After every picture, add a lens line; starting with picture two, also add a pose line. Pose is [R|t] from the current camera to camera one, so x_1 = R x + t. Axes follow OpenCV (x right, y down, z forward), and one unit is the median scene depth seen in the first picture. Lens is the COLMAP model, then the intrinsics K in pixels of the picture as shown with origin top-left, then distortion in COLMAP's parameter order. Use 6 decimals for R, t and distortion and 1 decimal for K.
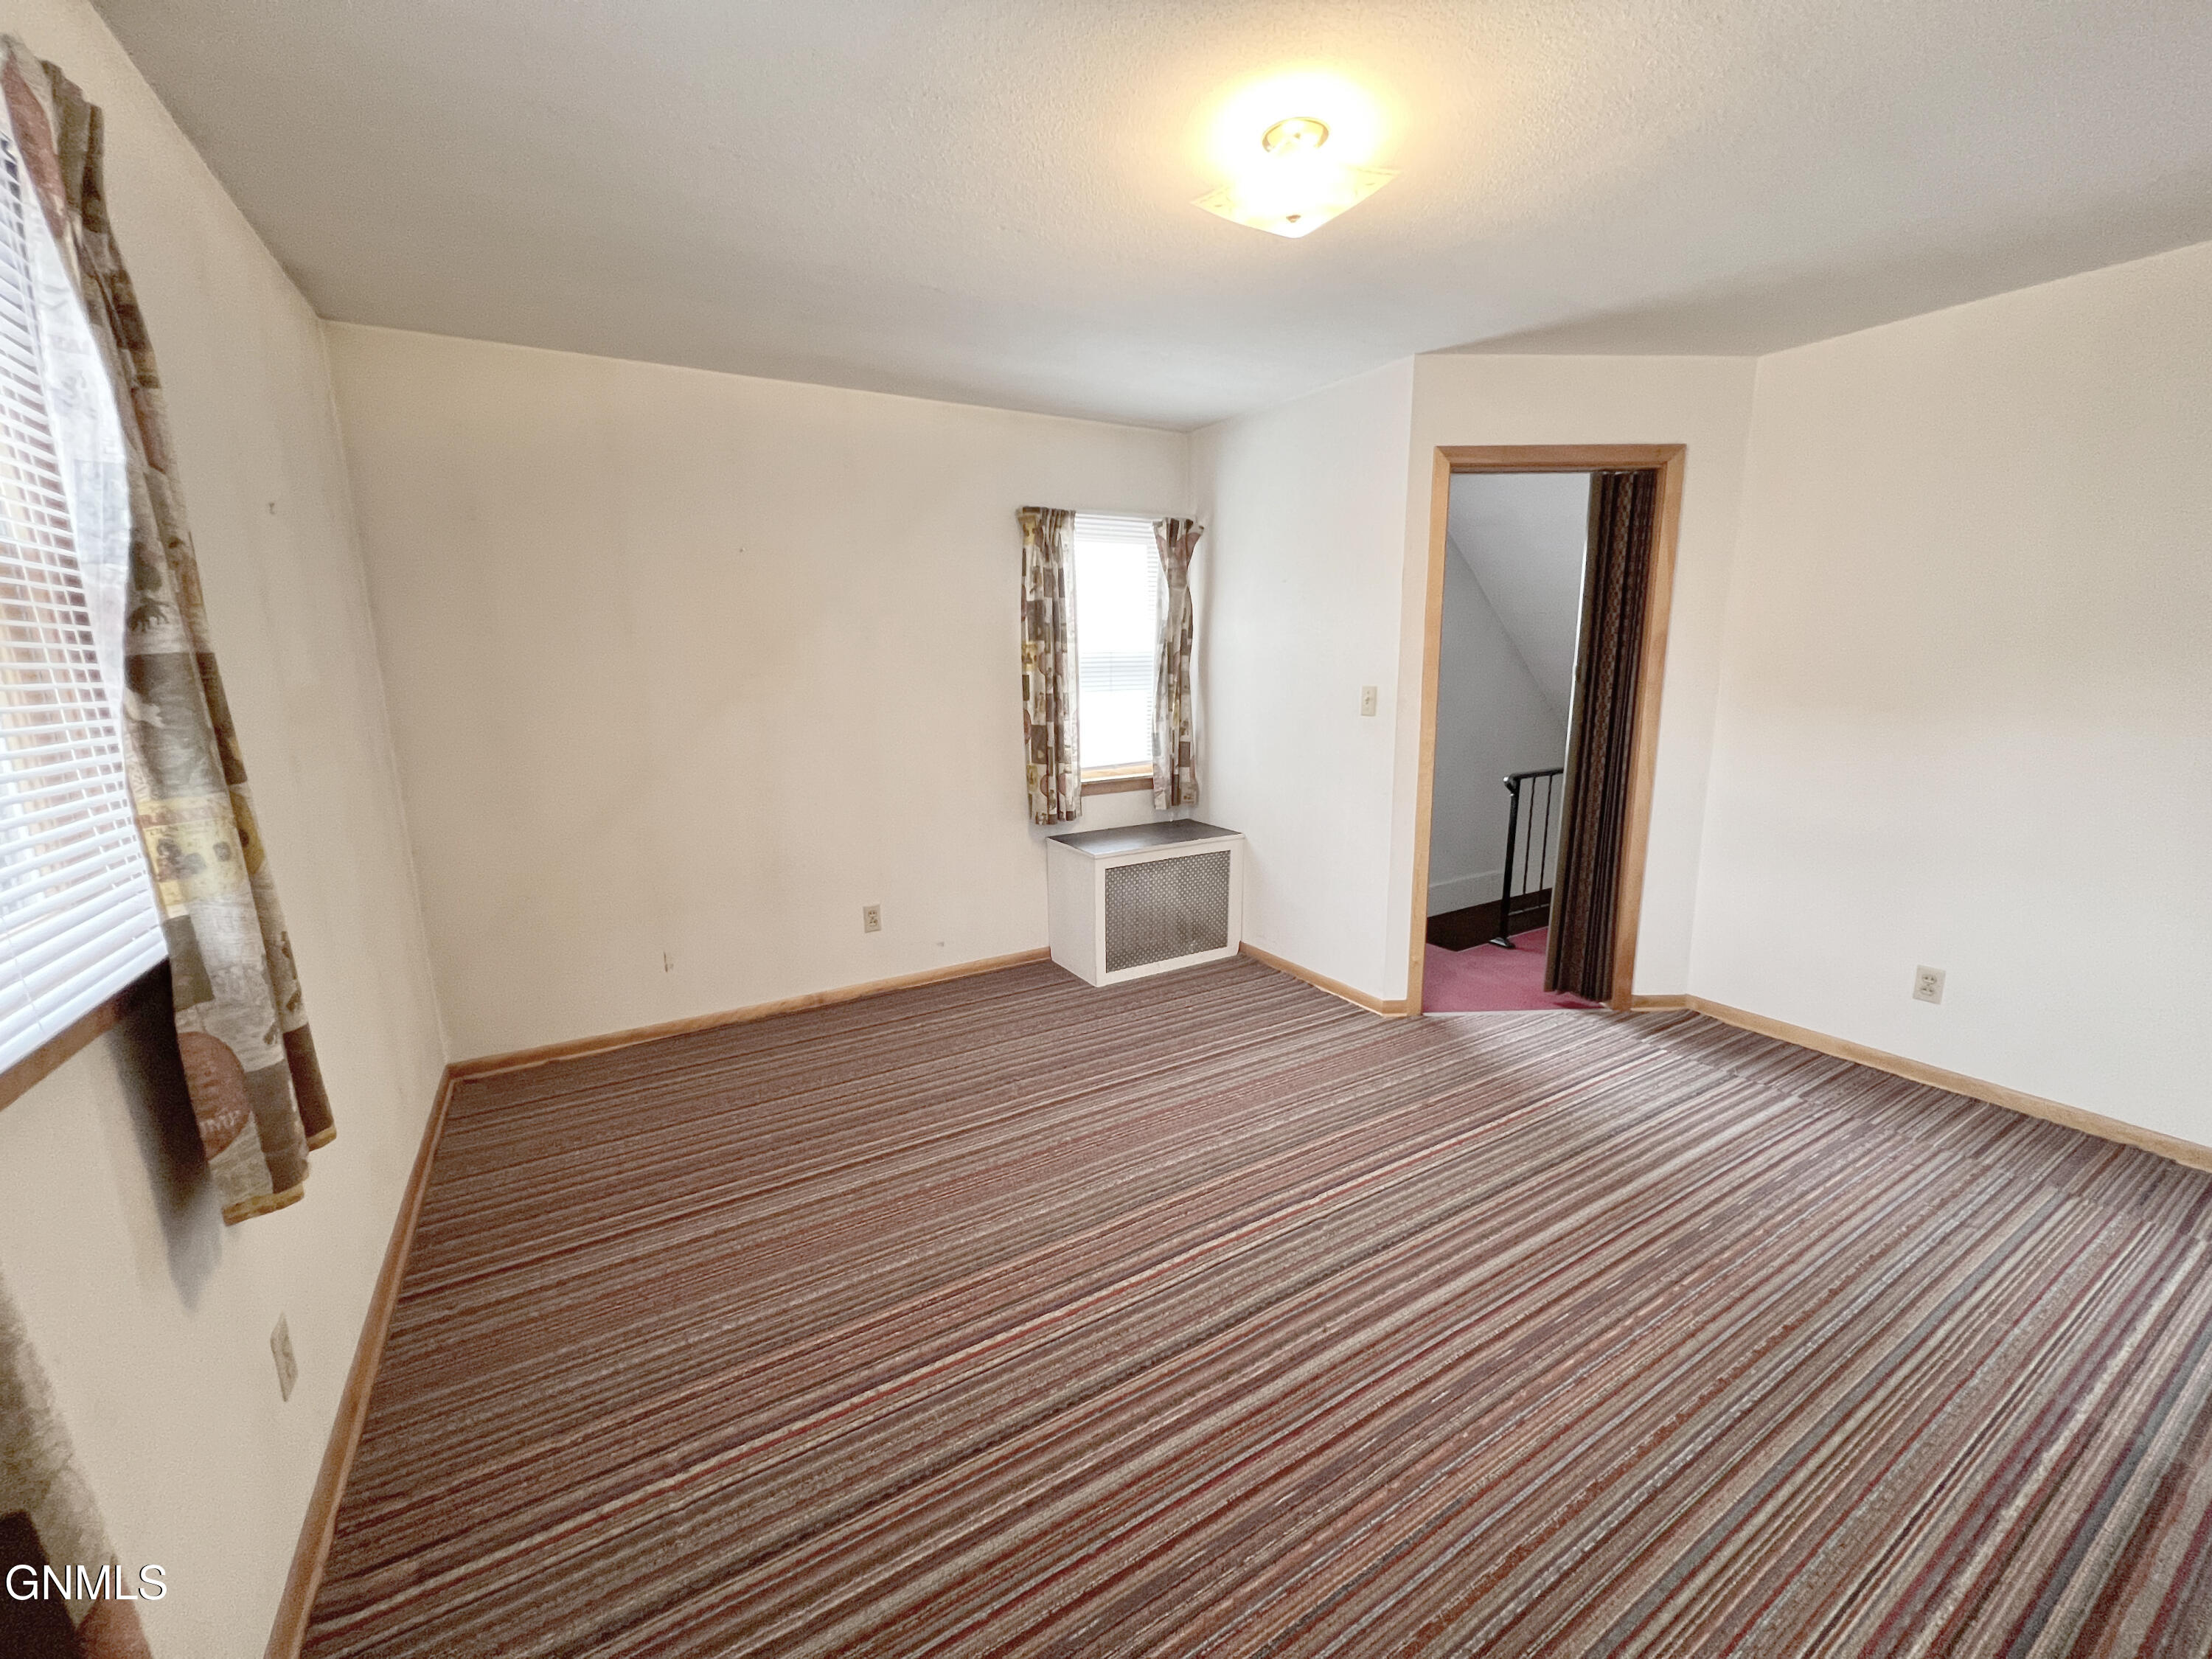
lens RADIAL K [[881.2, 0, 1103.4], [0, 881.2, 828.6], [0, 0, 1]] dist [-0.002056, 0.000228]
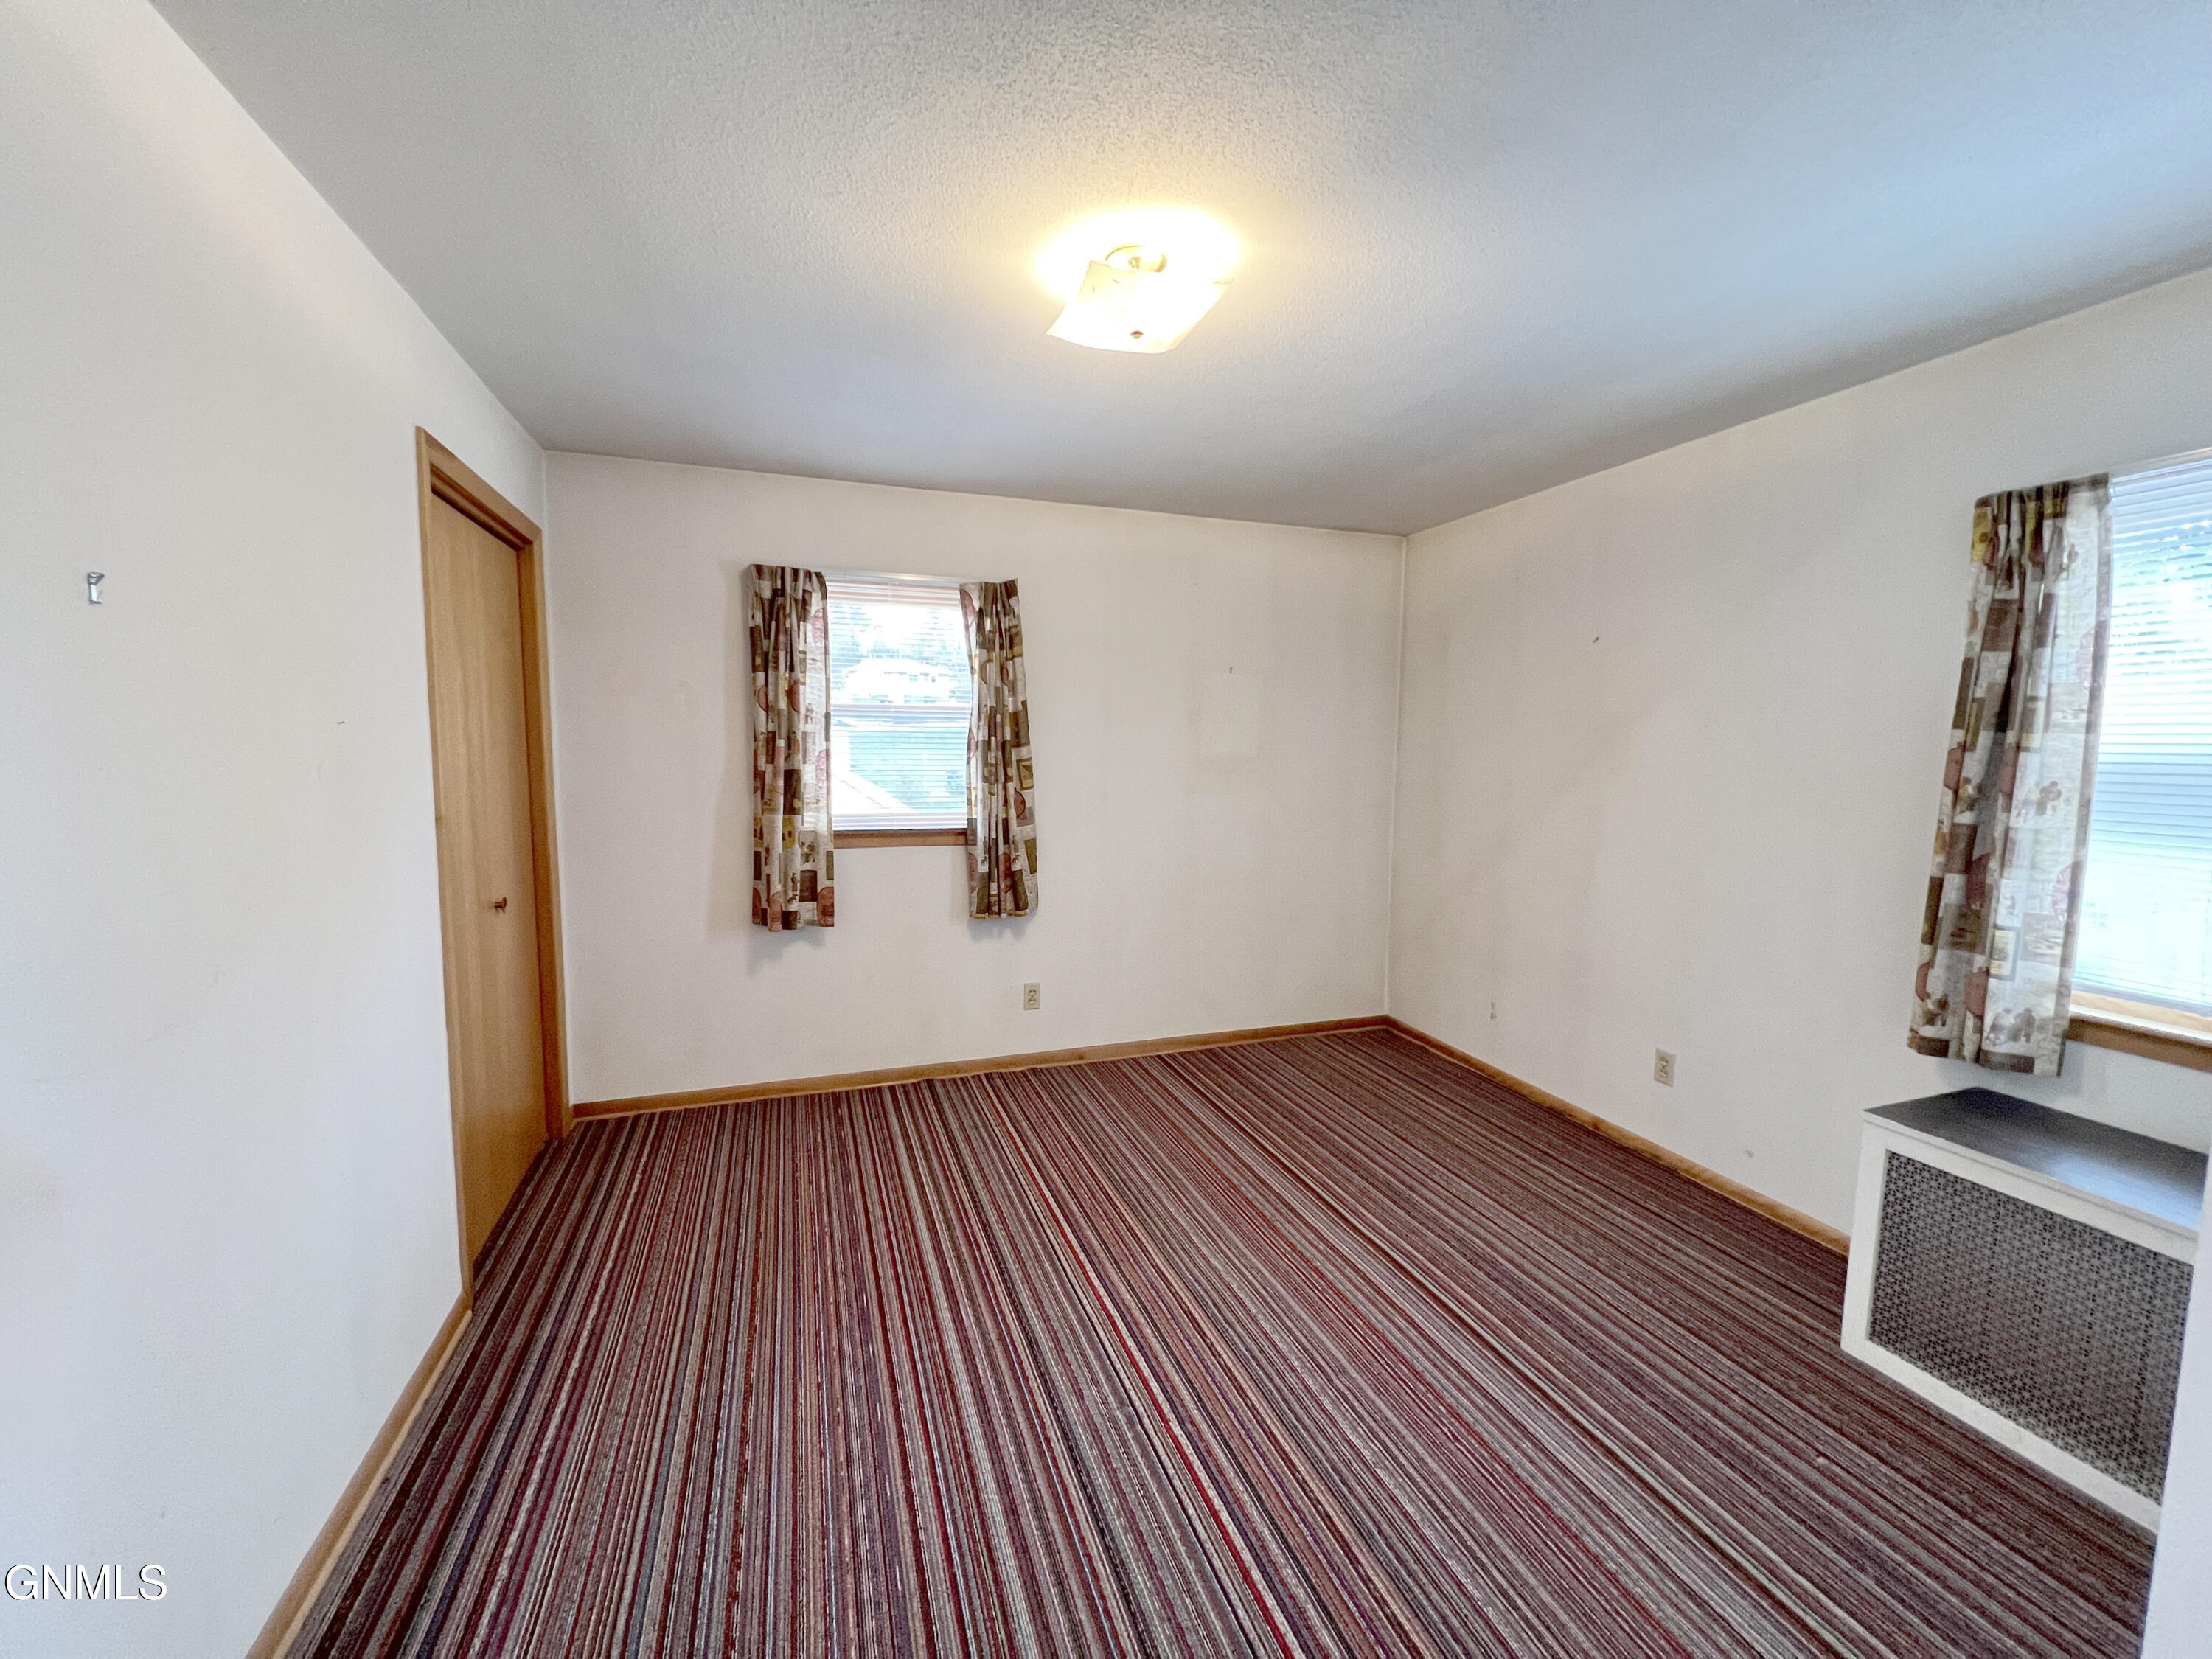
lens RADIAL K [[881.2, 0, 1103.4], [0, 881.2, 828.6], [0, 0, 1]] dist [-0.002056, 0.000228]
pose [[-0.207759, 0.111827, -0.971767, 1.010823], [-0.191466, 0.969578, 0.152510, -0.225955], [0.959258, 0.217746, -0.180028, 1.001681]]
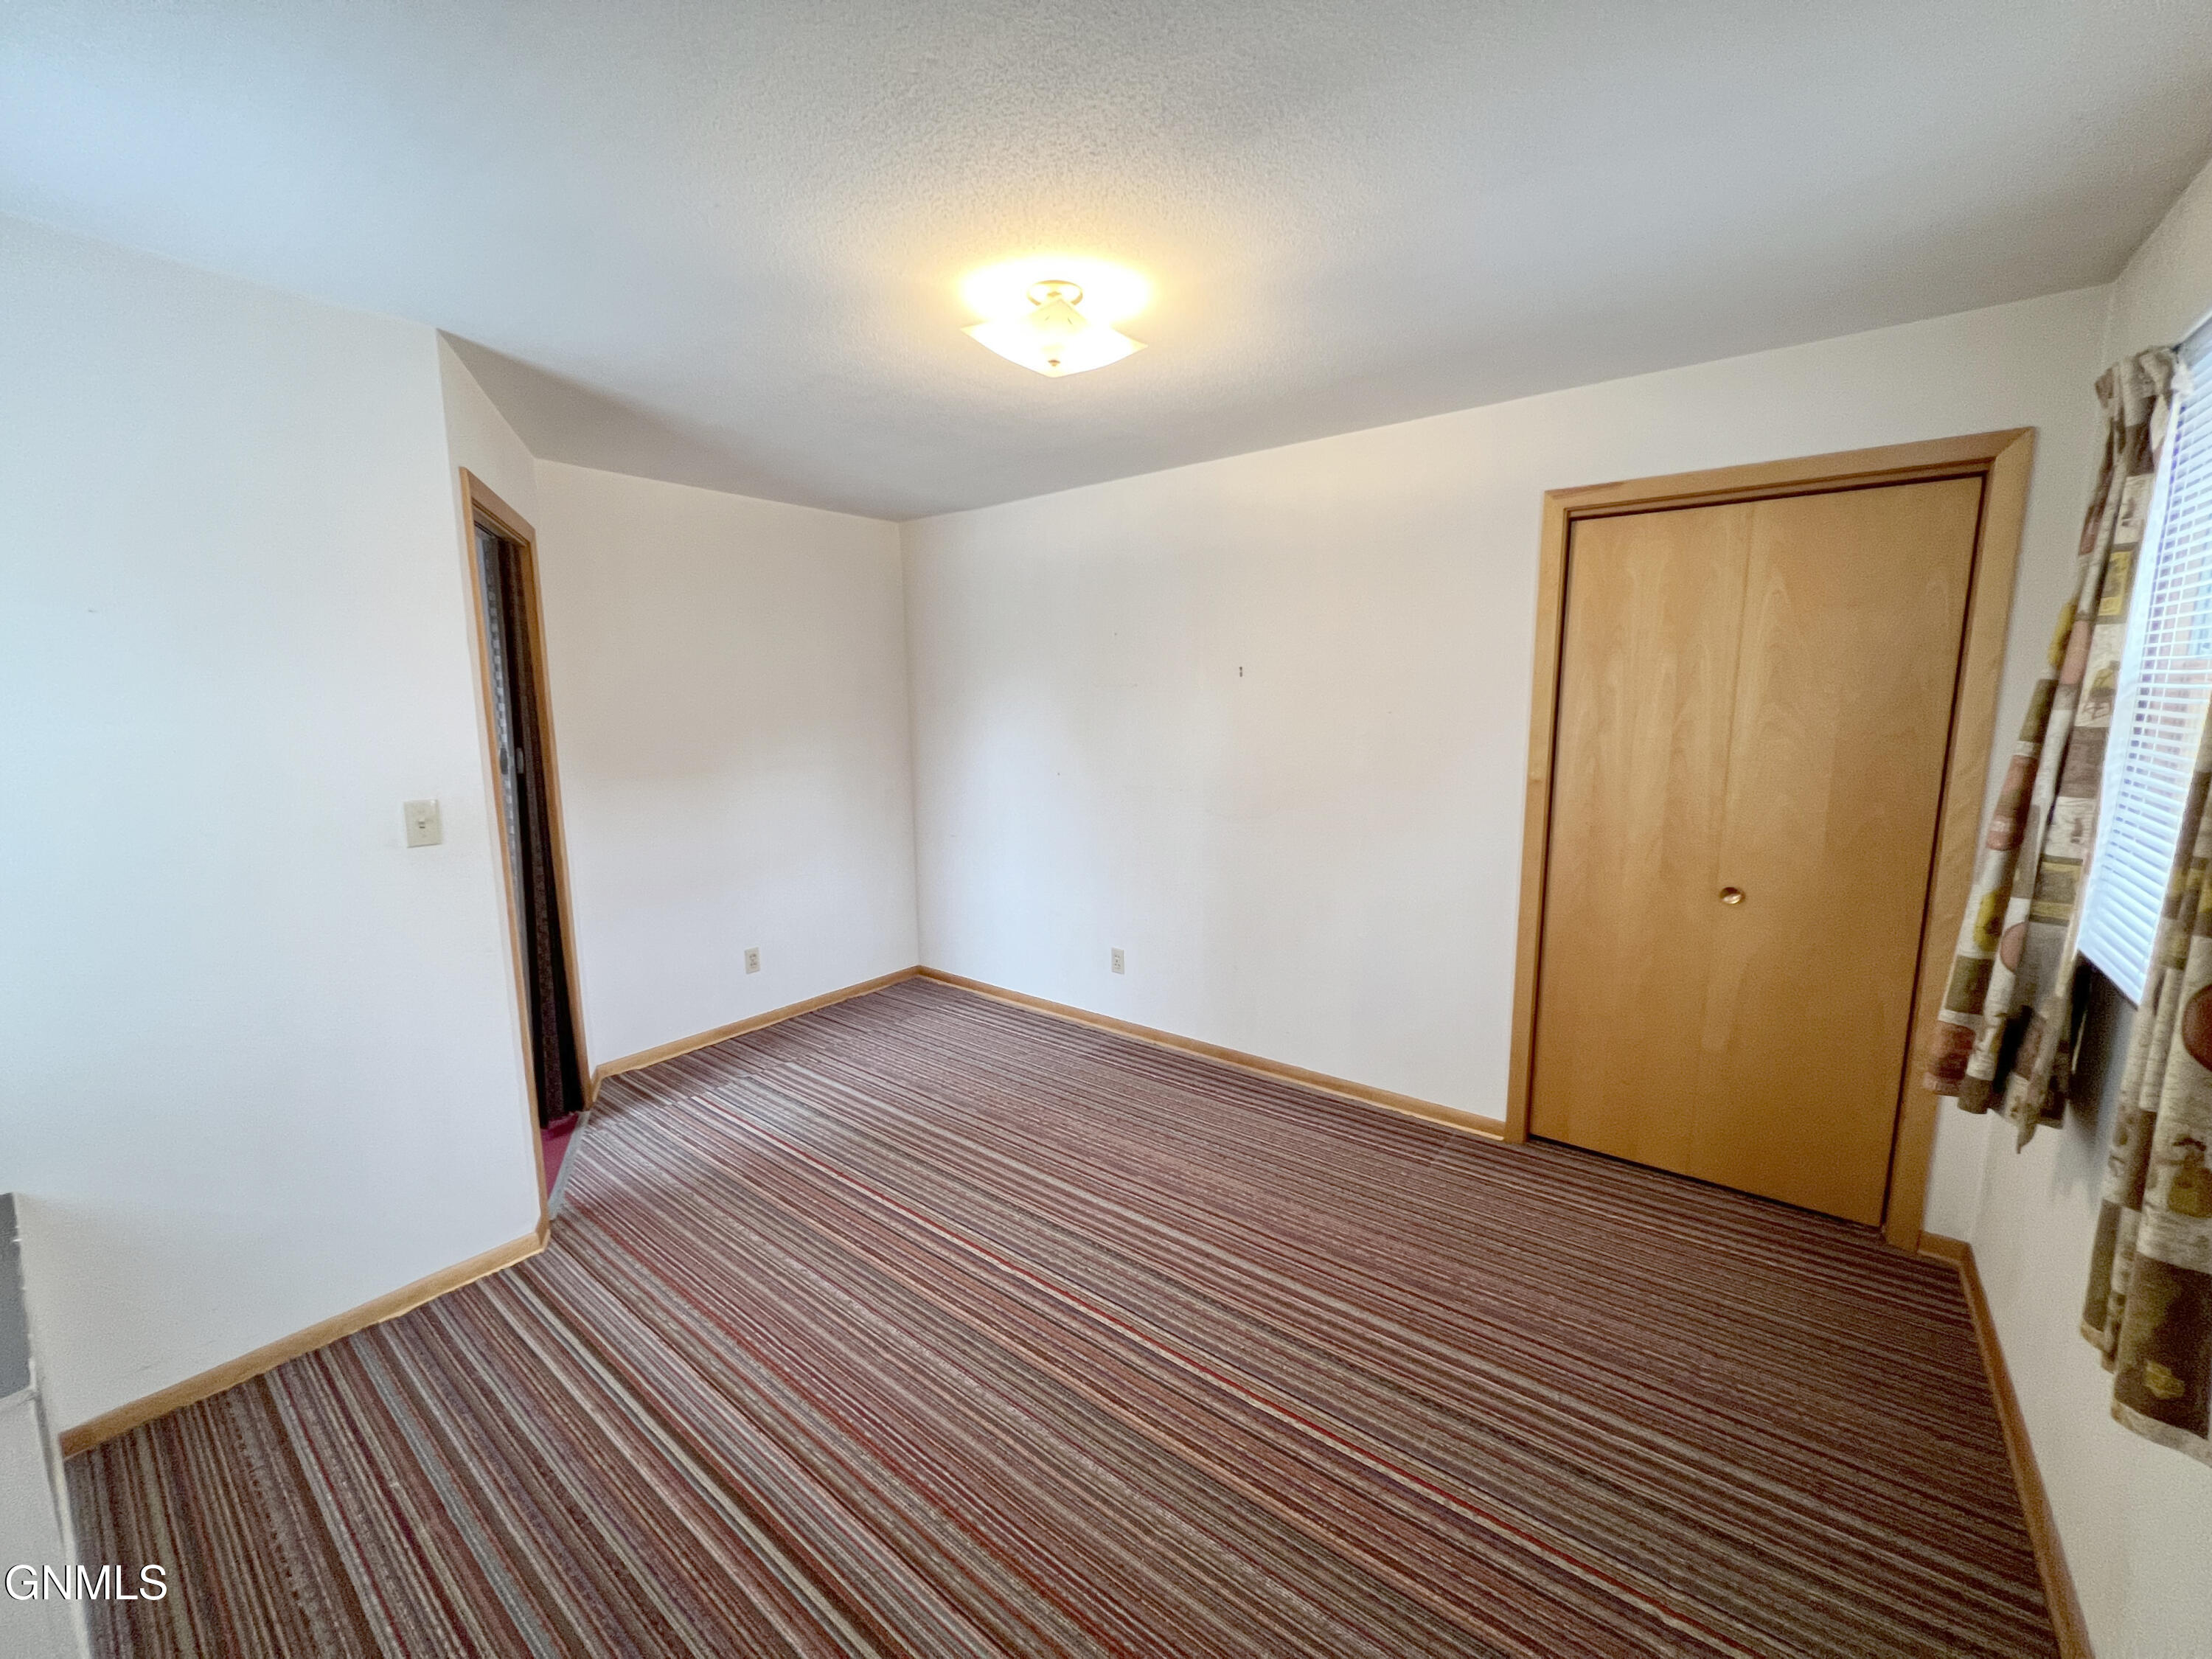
lens RADIAL K [[875.7, 0, 1106.0], [0, 875.7, 829.5], [0, 0, 1]] dist [-0.000087, 0.000117]
pose [[-0.360263, -0.124079, 0.924562, -0.715210], [0.190607, 0.960414, 0.203161, -0.265980], [-0.913170, 0.249419, -0.322352, 1.139124]]
